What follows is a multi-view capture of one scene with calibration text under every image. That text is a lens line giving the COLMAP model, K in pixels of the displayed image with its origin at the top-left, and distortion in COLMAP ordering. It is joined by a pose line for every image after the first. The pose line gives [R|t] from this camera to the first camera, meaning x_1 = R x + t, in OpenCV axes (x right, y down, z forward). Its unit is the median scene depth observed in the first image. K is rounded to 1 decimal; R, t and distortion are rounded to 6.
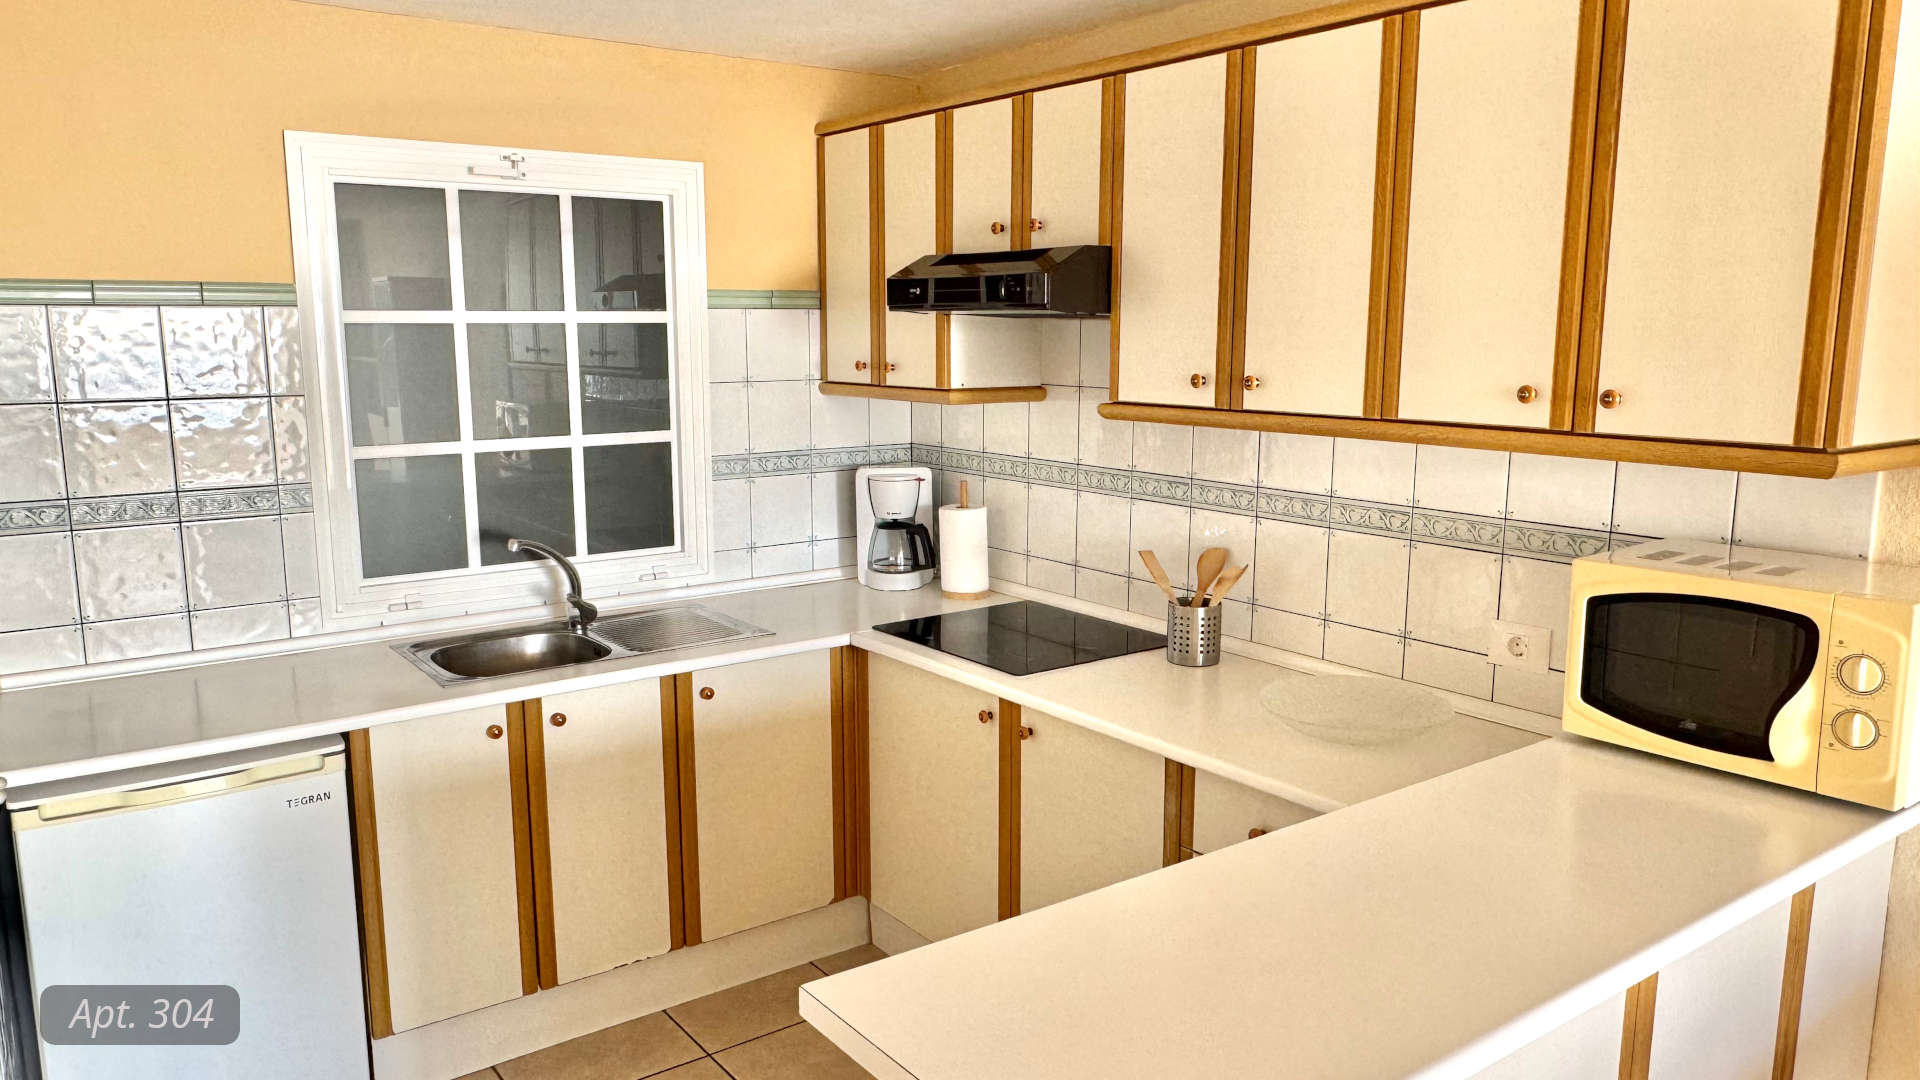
lens RADIAL K [[1367.4, 0, 951.7], [0, 1367.4, 541.3], [0, 0, 1]] dist [0.025046, -0.034439]
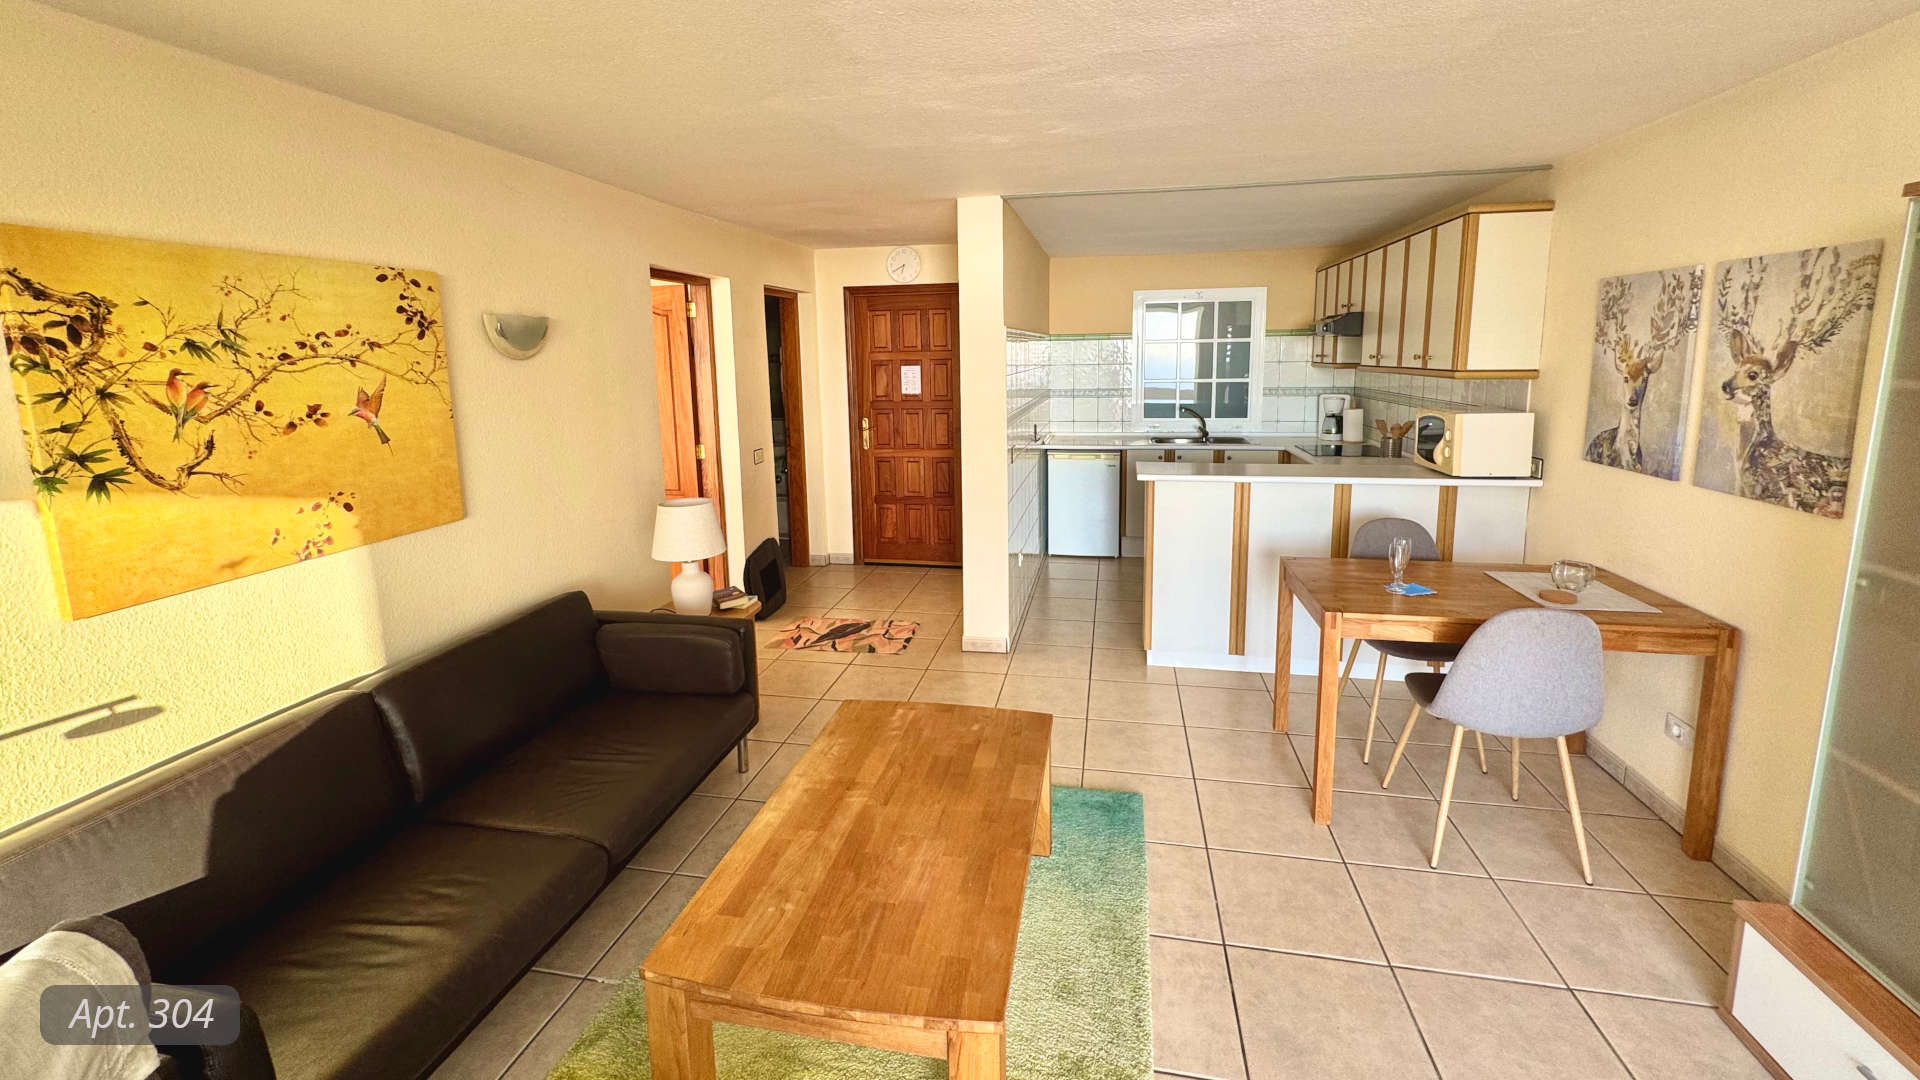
lens RADIAL K [[783.5, 0, 950.6], [0, 783.5, 451.5], [0, 0, 1]] dist [-0.000758, 0.001709]
pose [[0.668387, 0.081590, -0.739325, 0.664052], [-0.102089, 0.994622, 0.017471, 0.119247], [0.736774, 0.063800, 0.673122, -0.640125]]
